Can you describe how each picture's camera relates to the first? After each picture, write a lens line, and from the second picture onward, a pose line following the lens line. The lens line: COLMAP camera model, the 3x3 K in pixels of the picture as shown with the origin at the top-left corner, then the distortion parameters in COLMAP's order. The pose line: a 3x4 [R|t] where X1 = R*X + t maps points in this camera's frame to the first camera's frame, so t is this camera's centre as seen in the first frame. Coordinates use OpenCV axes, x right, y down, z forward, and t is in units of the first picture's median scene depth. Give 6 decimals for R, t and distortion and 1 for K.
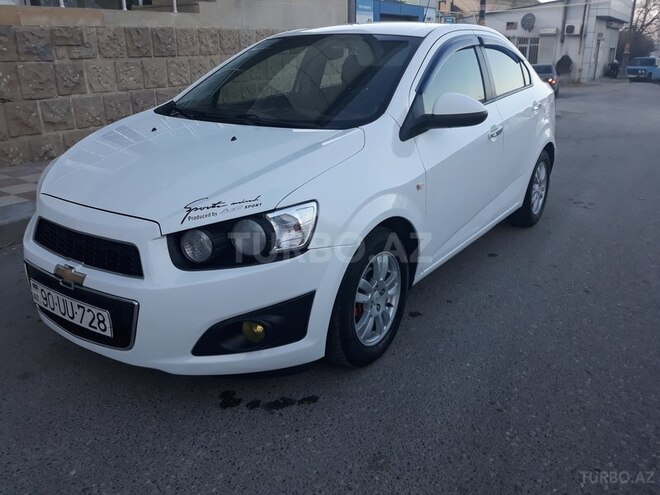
lens RADIAL K [[520.1, 0, 330.0], [0, 520.1, 247.5], [0, 0, 1]] dist [-0.008848, -0.009972]
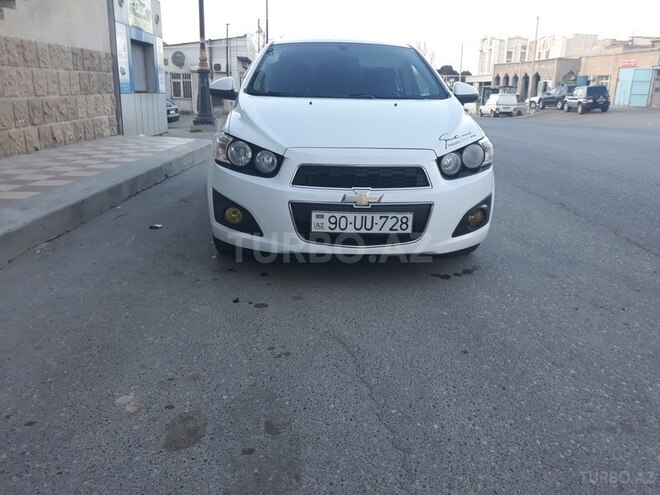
lens RADIAL K [[516.3, 0, 312.7], [0, 516.3, 237.5], [0, 0, 1]] dist [0.002996, -0.004721]
pose [[0.825153, -0.133629, 0.548877, -1.096563], [0.175211, 0.984244, -0.023780, 0.131557], [-0.537051, 0.115792, 0.835565, -0.029983]]
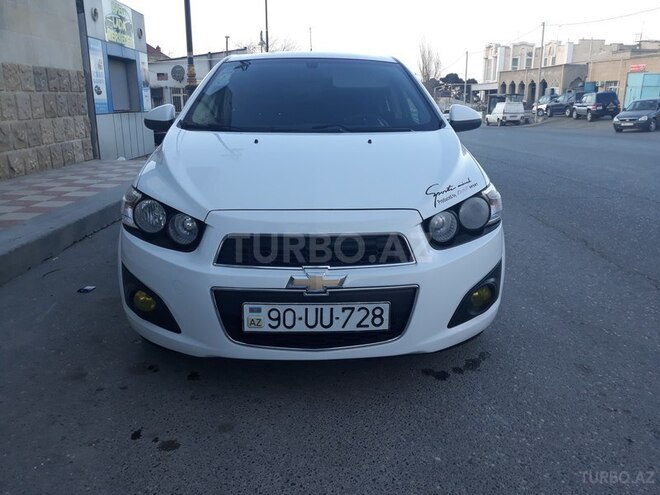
lens RADIAL K [[524.4, 0, 319.3], [0, 524.4, 246.6], [0, 0, 1]] dist [-0.002955, 0.000782]
pose [[0.822666, -0.146830, 0.549237, -0.815911], [0.196249, 0.980033, -0.031952, 0.017832], [-0.533579, 0.134073, 0.835056, 0.159432]]
